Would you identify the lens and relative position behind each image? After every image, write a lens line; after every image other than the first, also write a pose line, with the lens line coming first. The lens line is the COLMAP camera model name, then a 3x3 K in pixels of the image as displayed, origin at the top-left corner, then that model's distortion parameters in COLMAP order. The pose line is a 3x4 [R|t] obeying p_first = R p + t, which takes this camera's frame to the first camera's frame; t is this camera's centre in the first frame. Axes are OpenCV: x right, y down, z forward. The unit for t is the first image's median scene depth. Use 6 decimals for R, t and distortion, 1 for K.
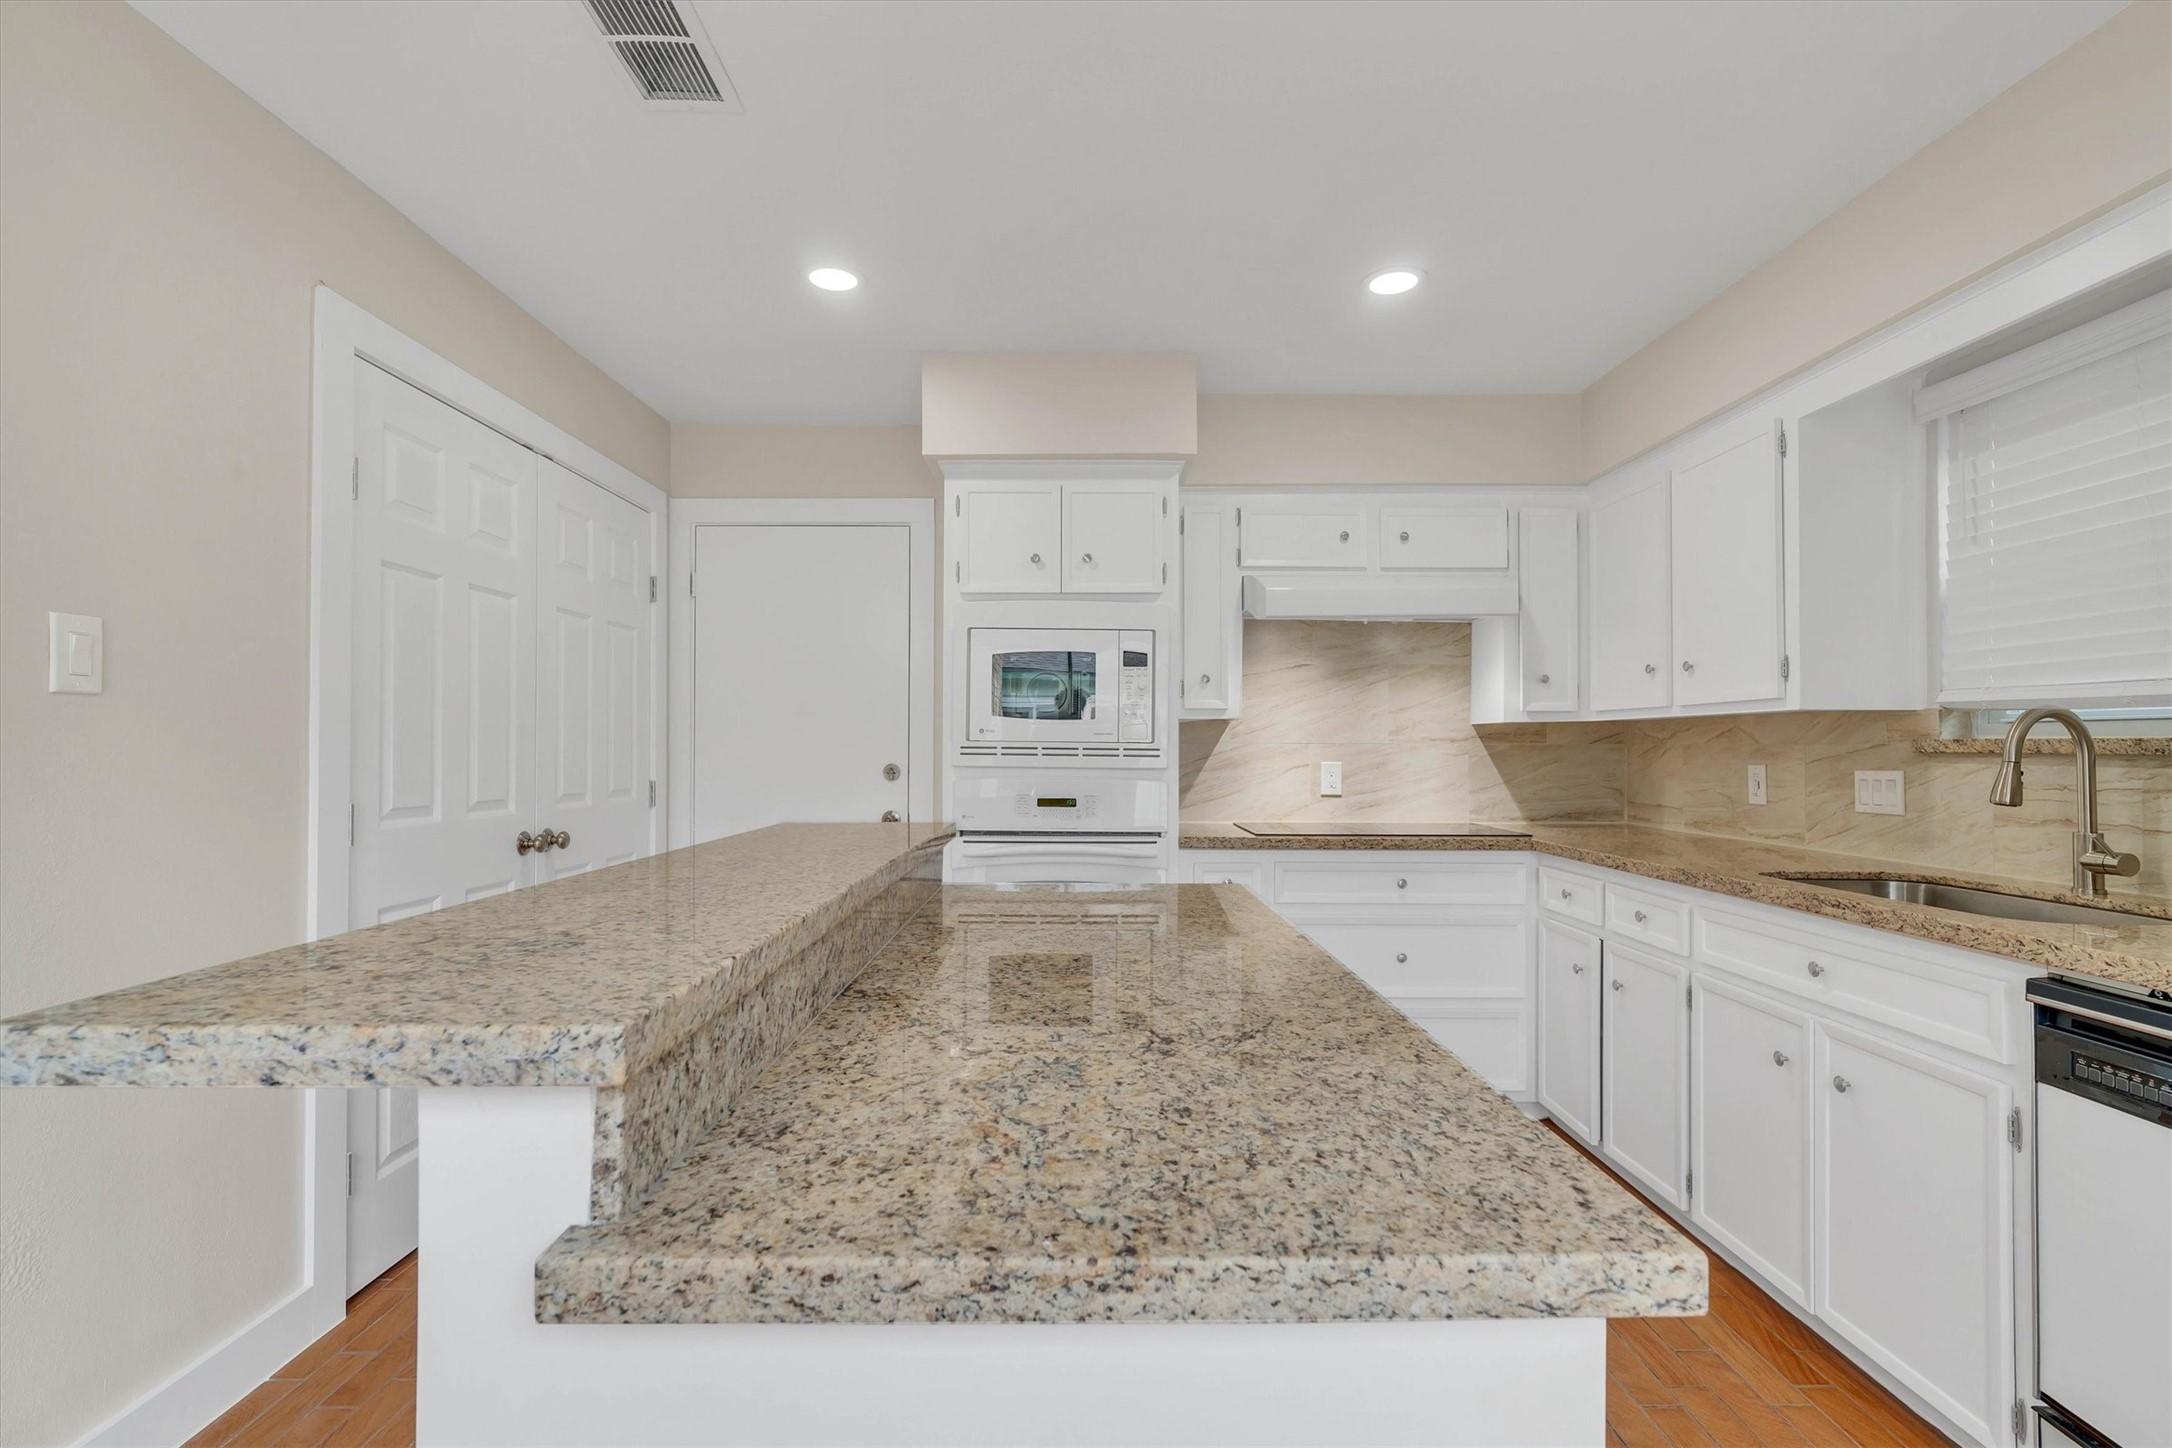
lens RADIAL K [[1028.9, 0, 1090.1], [0, 1028.9, 729.3], [0, 0, 1]] dist [-0.004116, 0.001546]
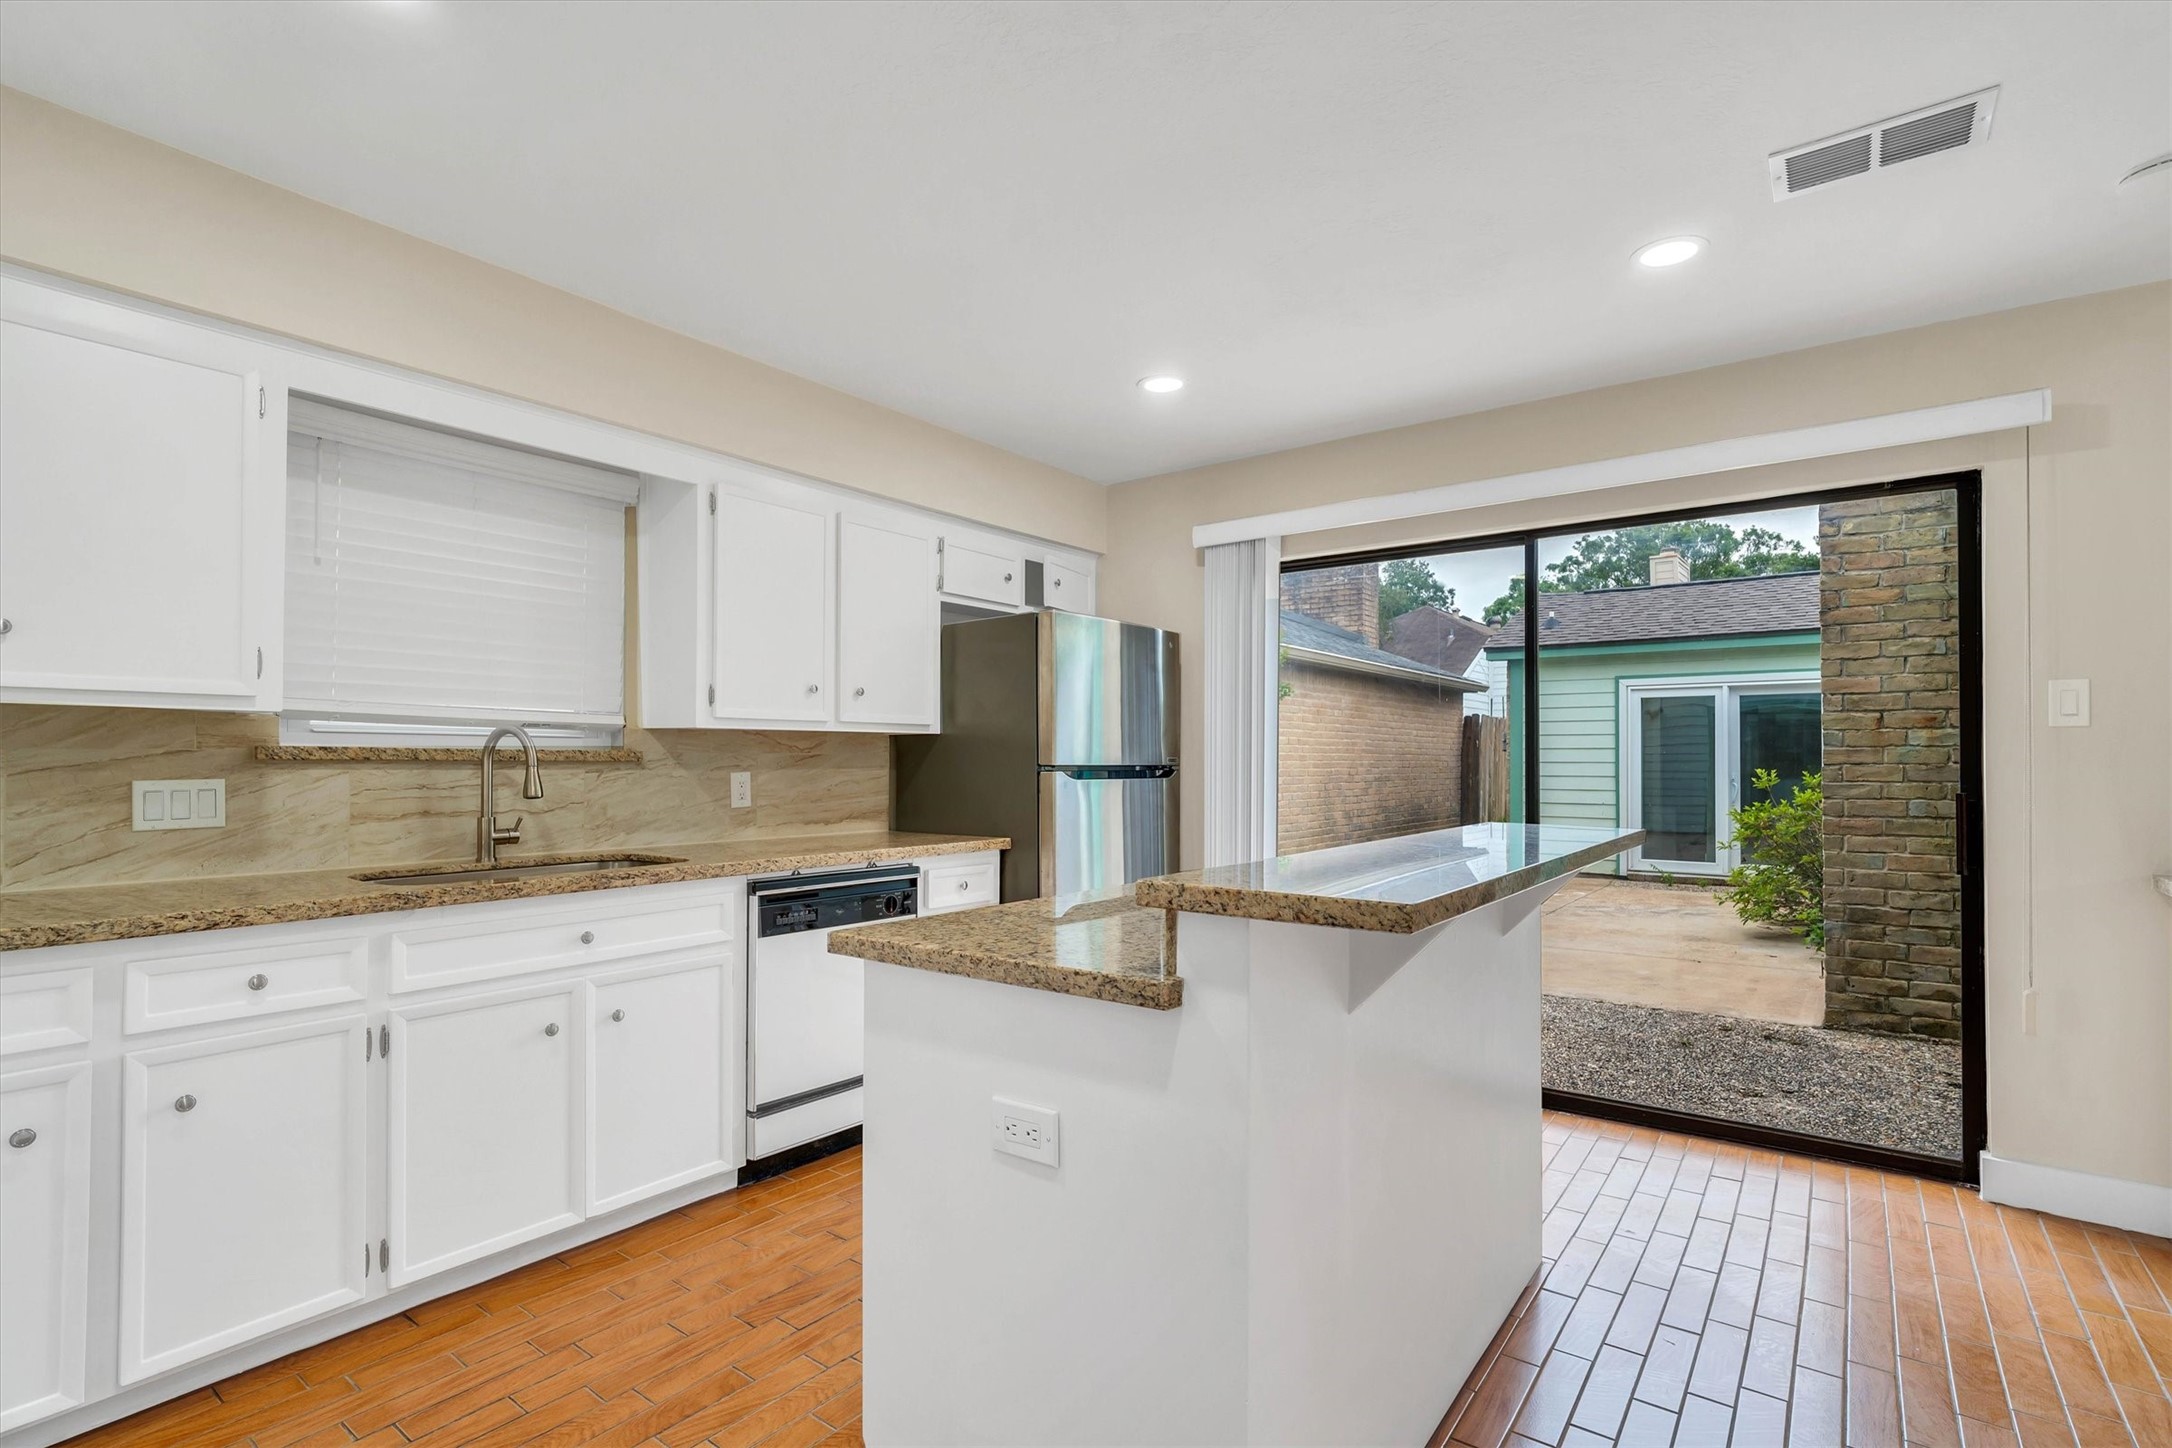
lens RADIAL K [[1014.9, 0, 1090.1], [0, 1014.9, 743.0], [0, 0, 1]] dist [-0.008688, -0.000062]
pose [[-0.793295, 0.006455, 0.608803, -0.424055], [-0.015260, 0.999419, -0.030481, 0.025640], [-0.608646, -0.033470, -0.792736, 1.347551]]
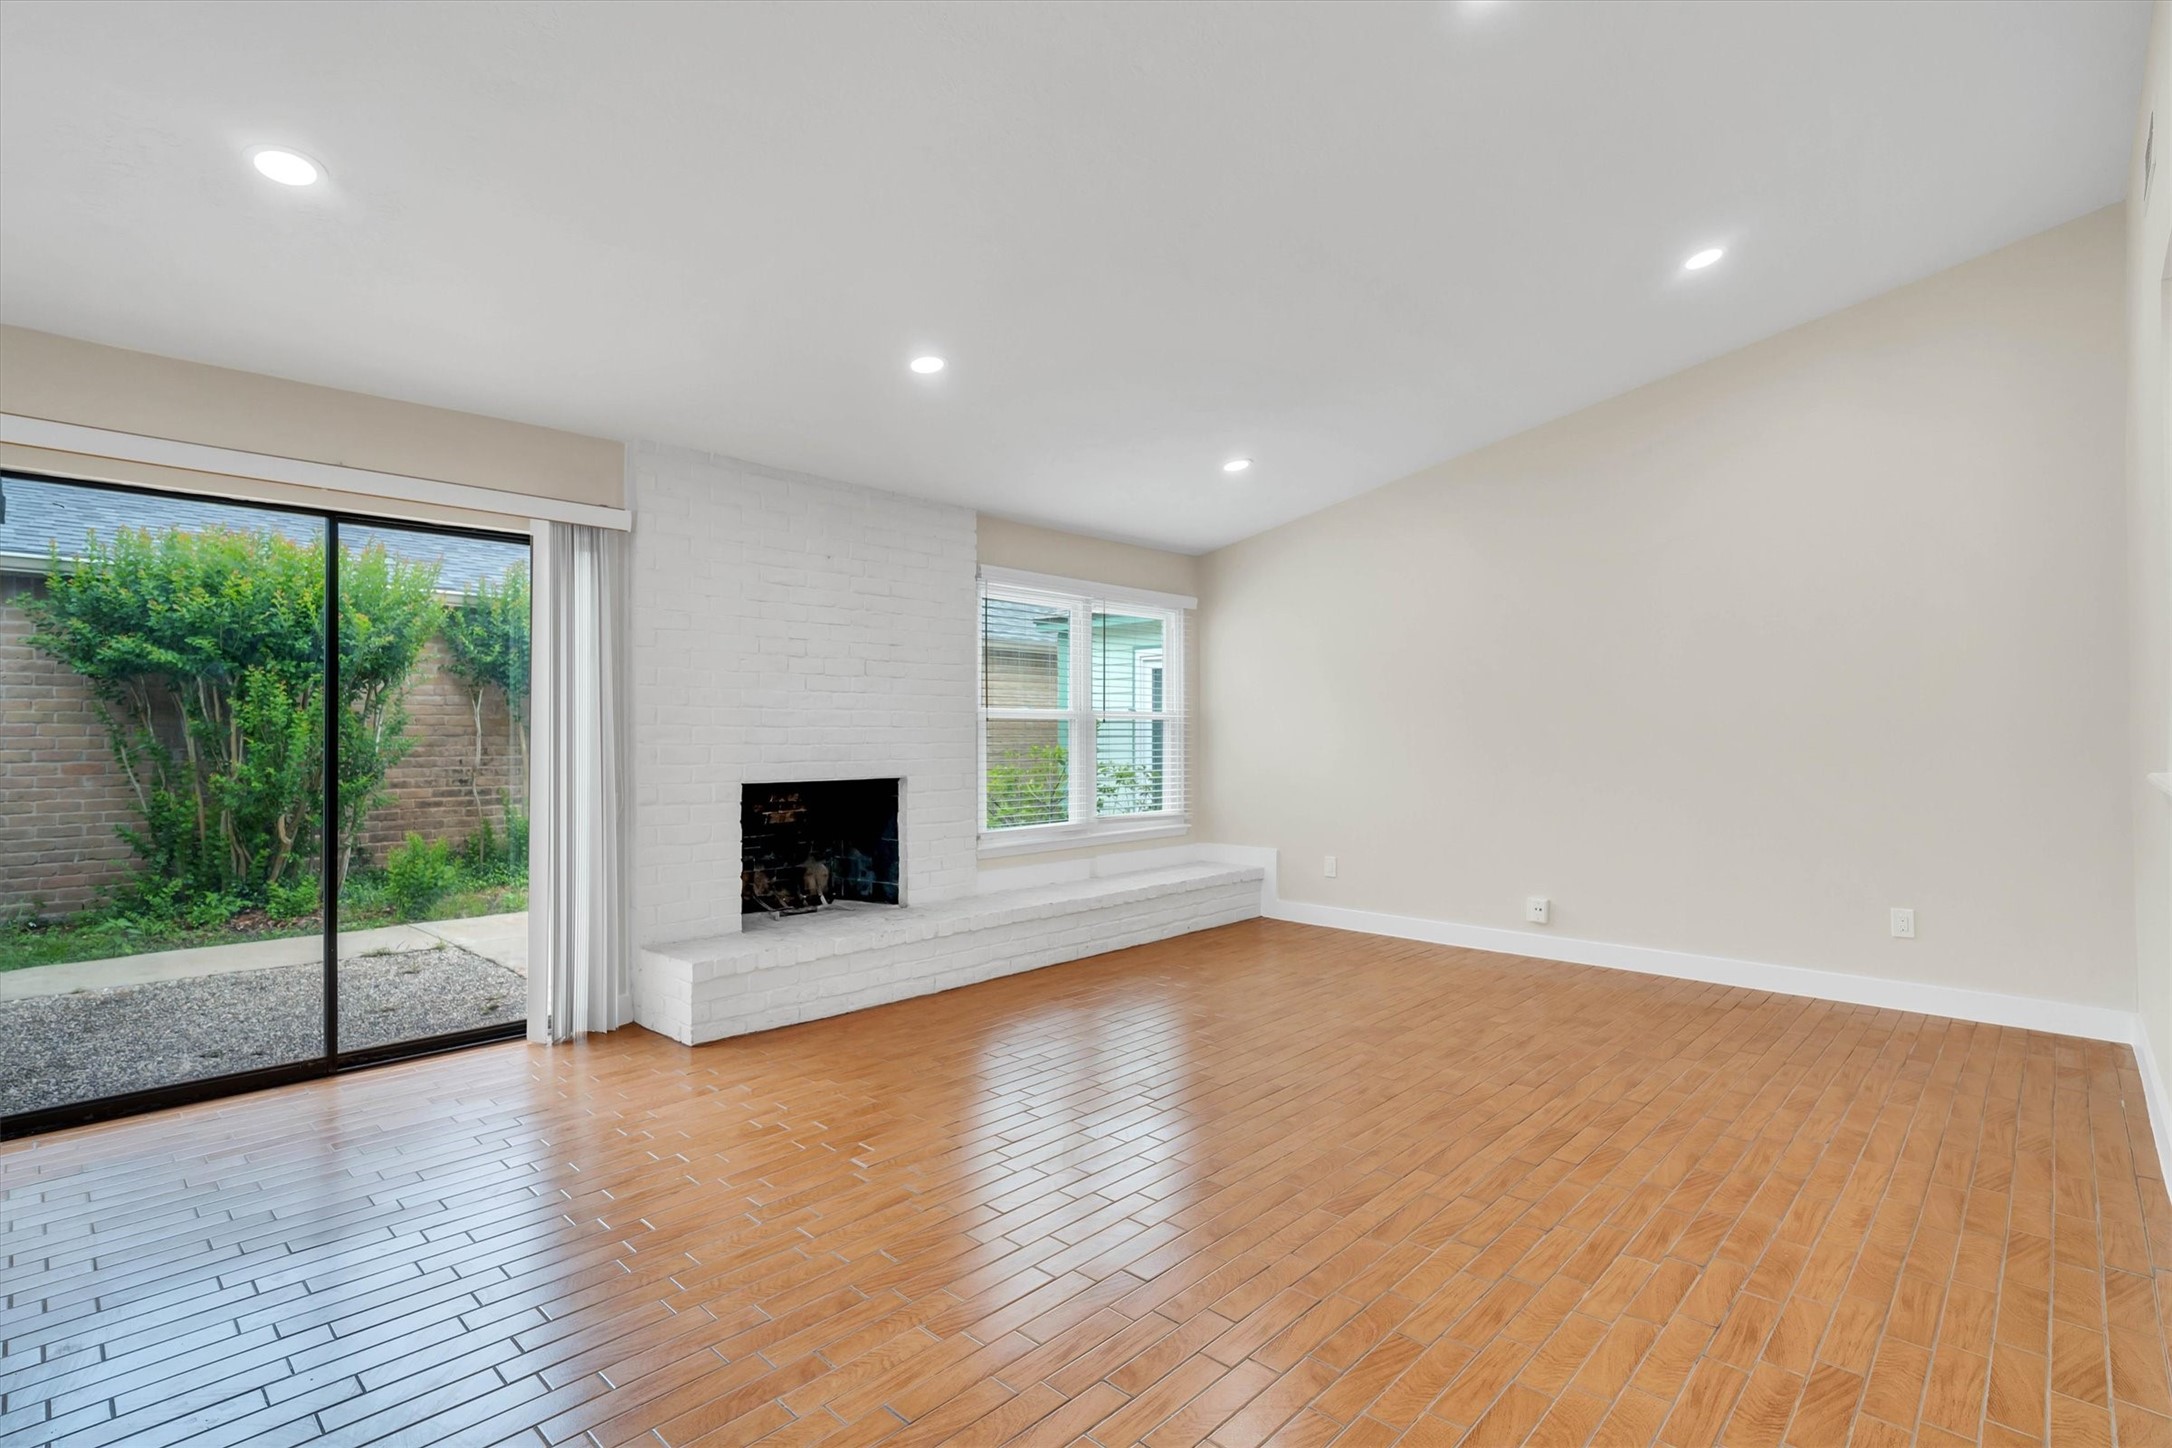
lens RADIAL K [[1013.1, 0, 1064.9], [0, 1013.1, 725.4], [0, 0, 1]] dist [-0.008528, 0.000221]
pose [[-0.705767, 0.005638, 0.708422, -2.525007], [-0.012958, 0.999698, -0.020865, -0.013927], [-0.708326, -0.023905, -0.705481, -0.423425]]
